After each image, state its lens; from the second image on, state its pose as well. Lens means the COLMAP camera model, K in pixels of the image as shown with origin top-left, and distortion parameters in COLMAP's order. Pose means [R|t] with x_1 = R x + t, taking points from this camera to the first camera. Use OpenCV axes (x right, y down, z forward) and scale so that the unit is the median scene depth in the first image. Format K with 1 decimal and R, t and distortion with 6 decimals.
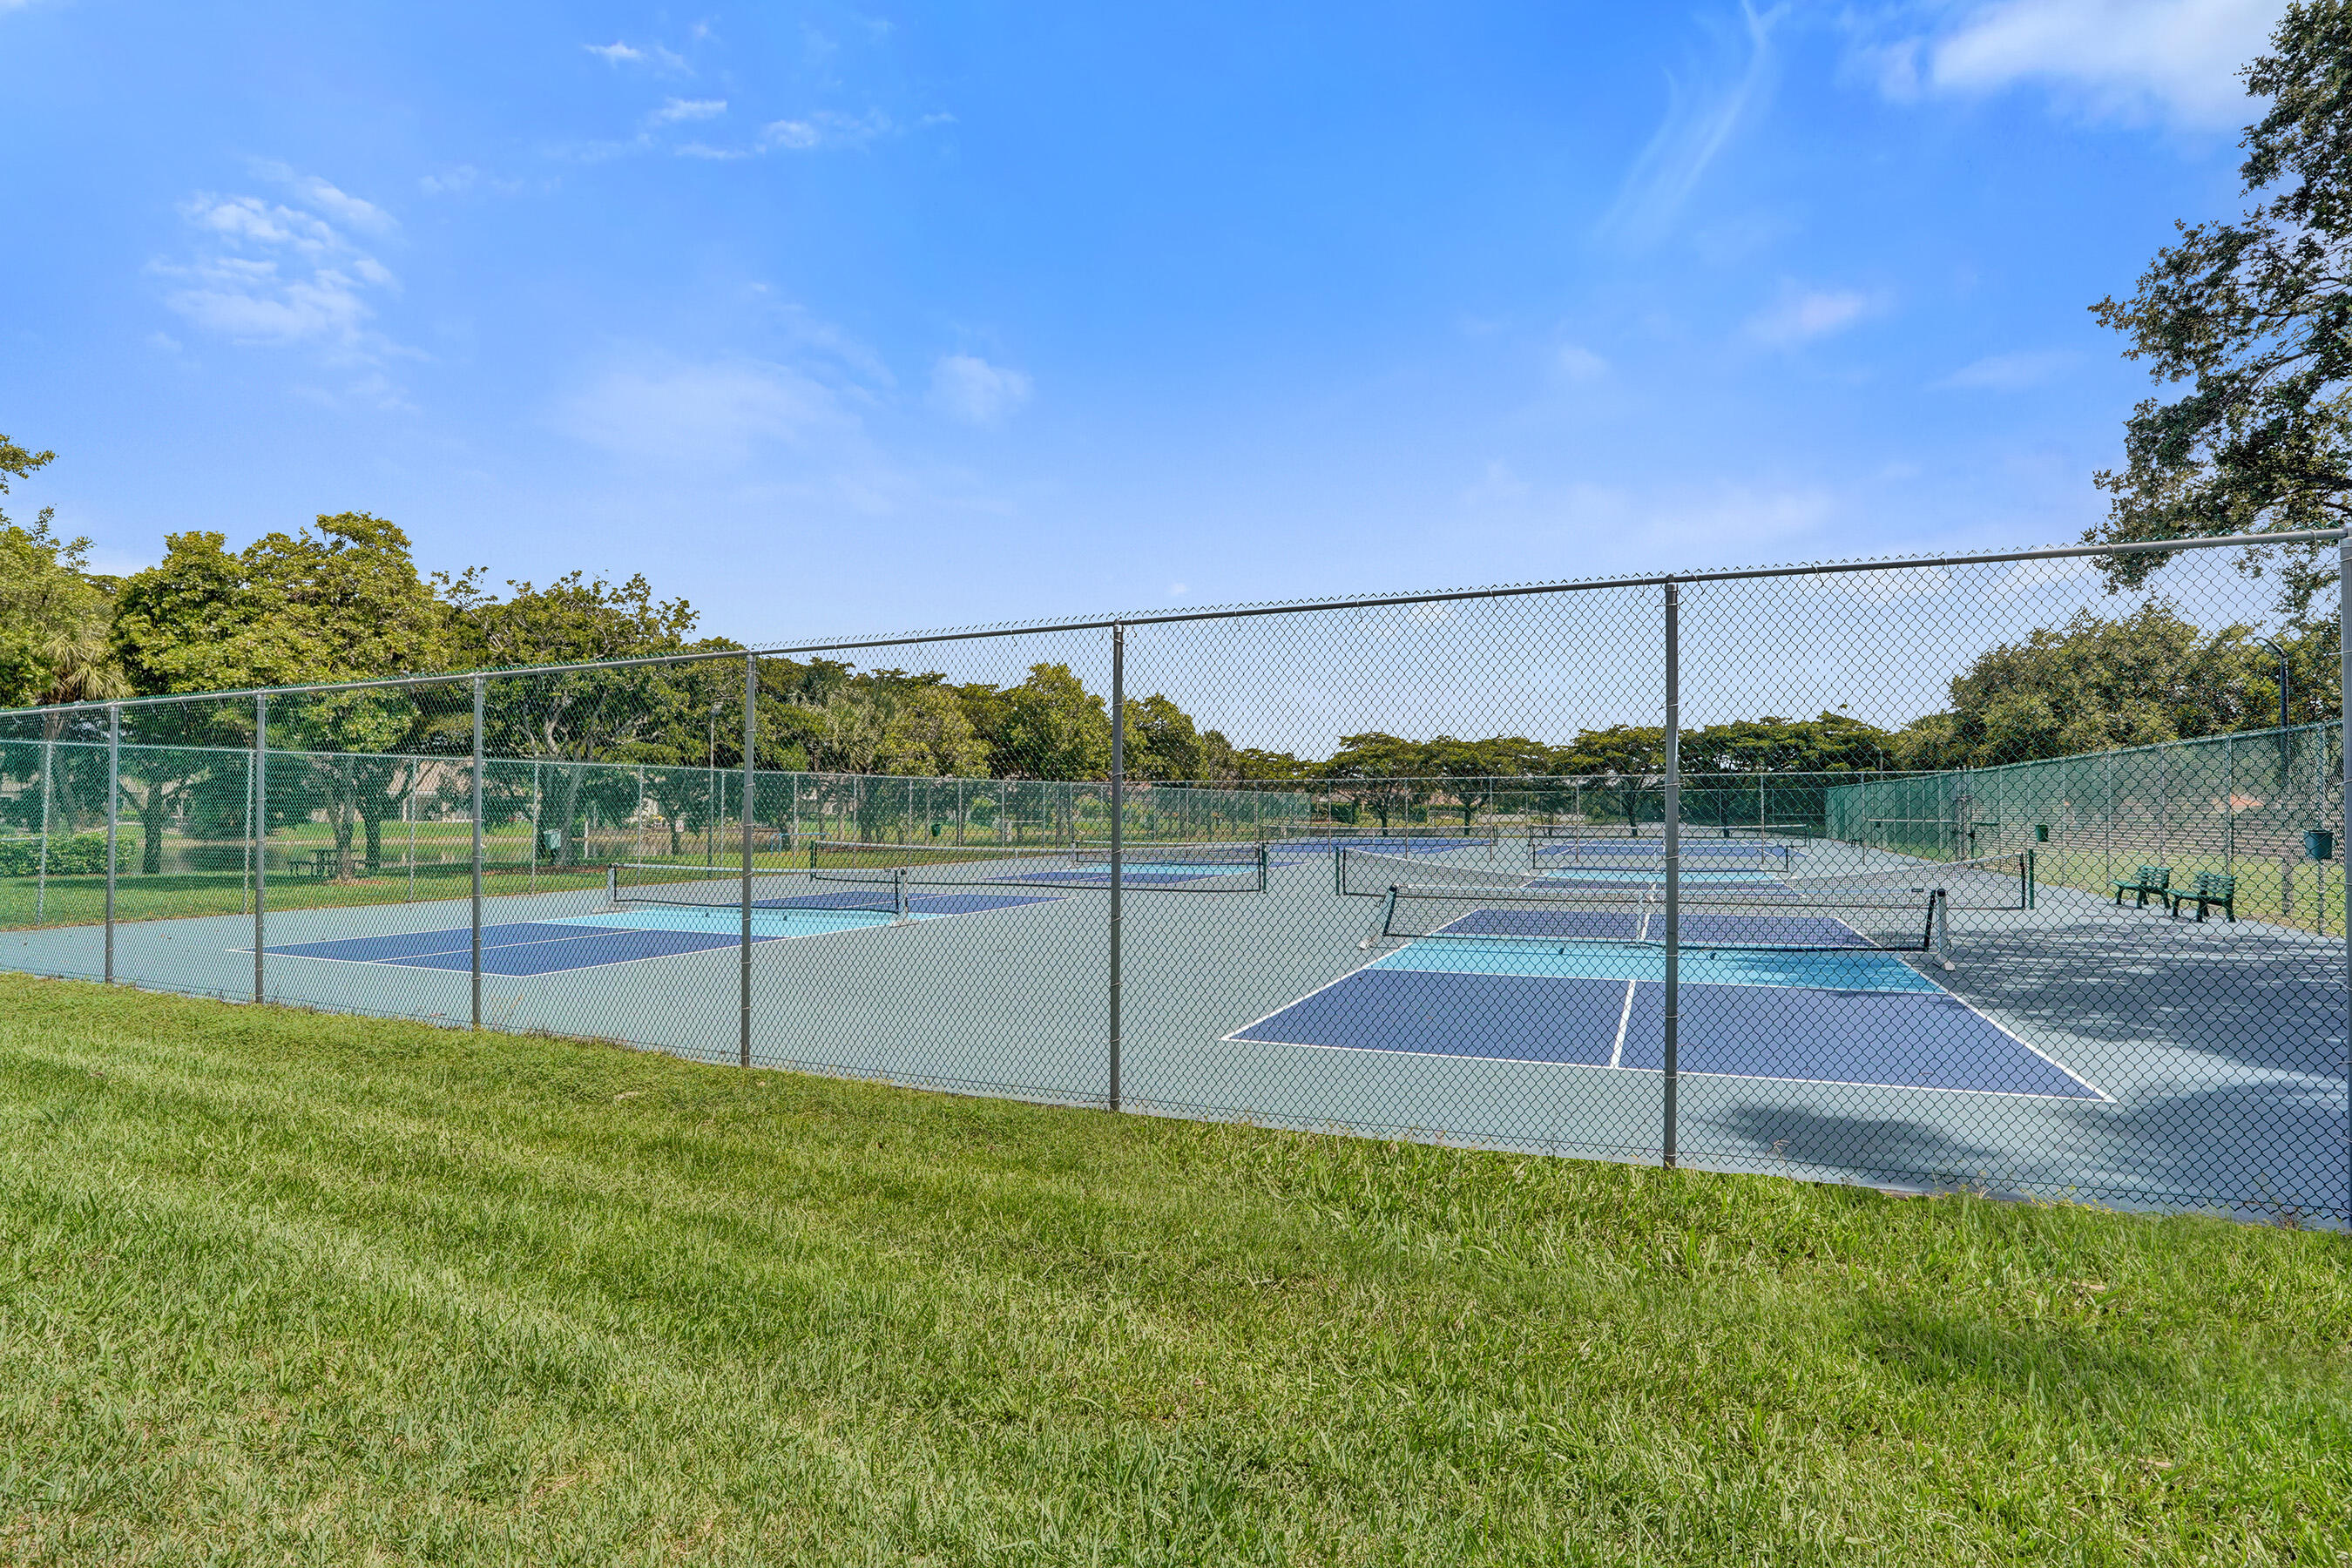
lens RADIAL K [[1096.7, 0, 1176.0], [0, 1096.7, 784.0], [0, 0, 1]] dist [-0.054266, 0.000115]
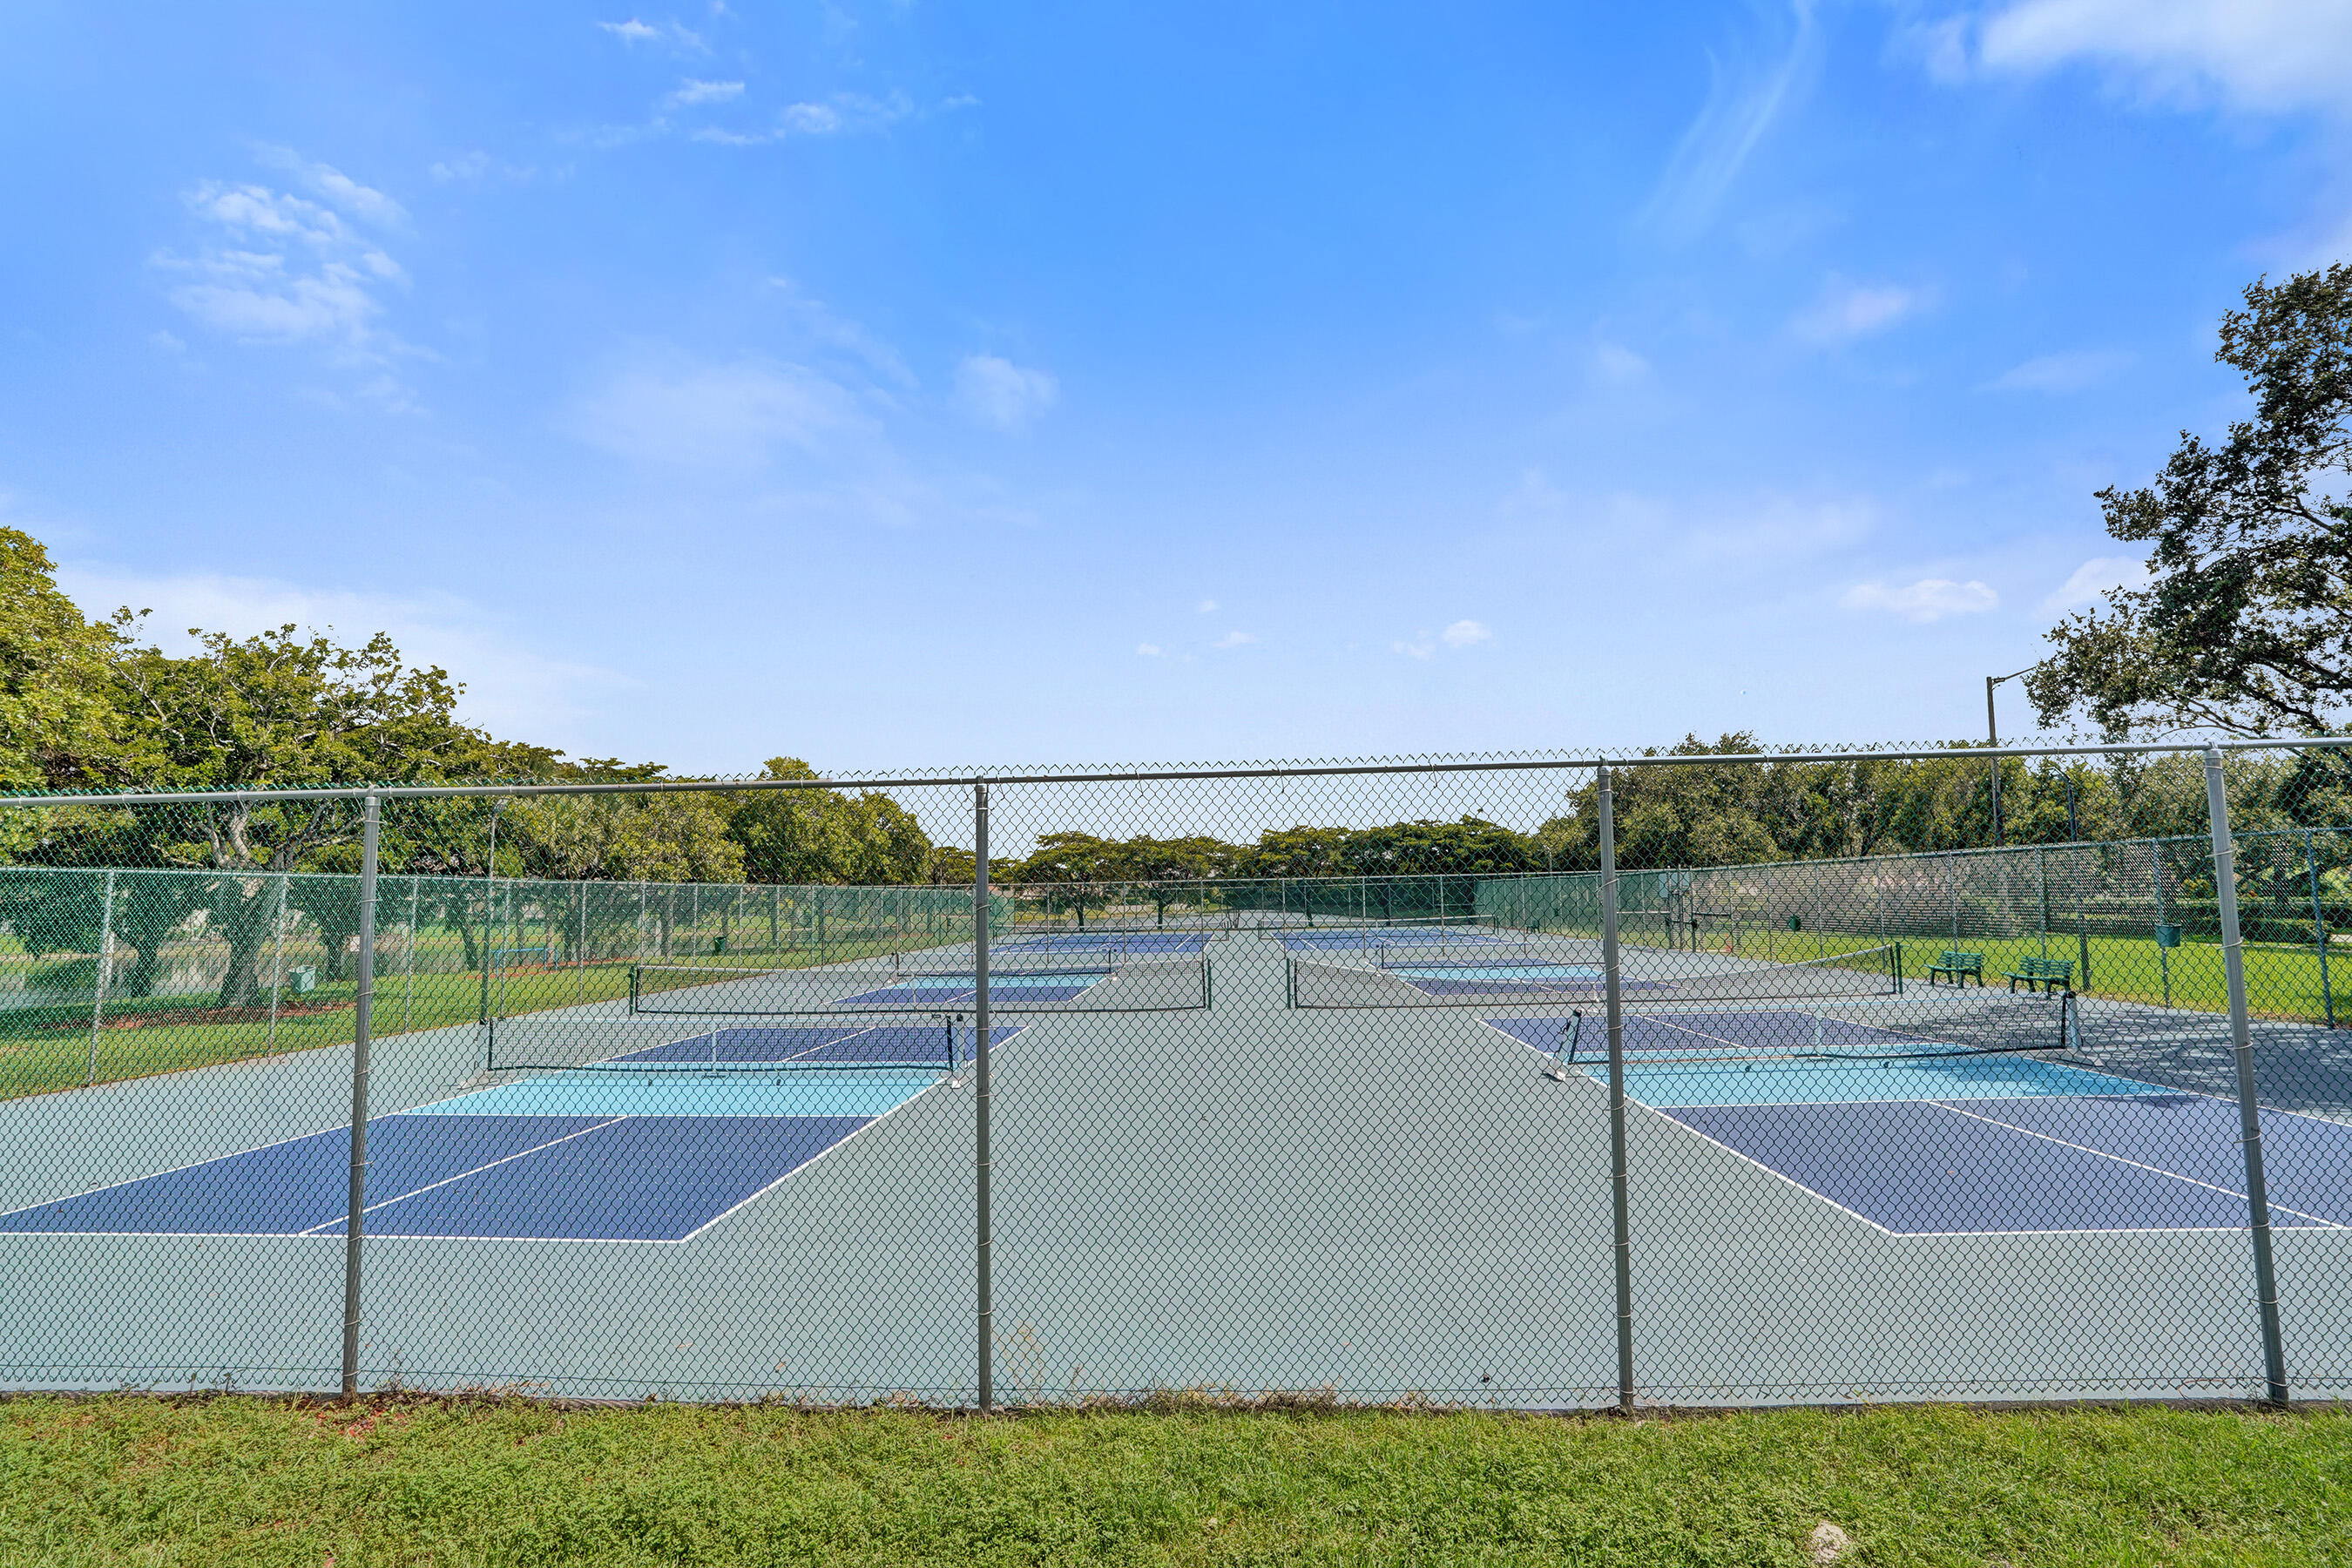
lens RADIAL K [[1049.0, 0, 1176.0], [0, 1049.0, 784.0], [0, 0, 1]] dist [-0.056534, 0.015542]
pose [[0.943269, 0.020443, 0.331401, -0.103037], [0.009310, 0.996082, -0.087943, -0.006504], [-0.331900, 0.086039, 0.939383, 0.058379]]
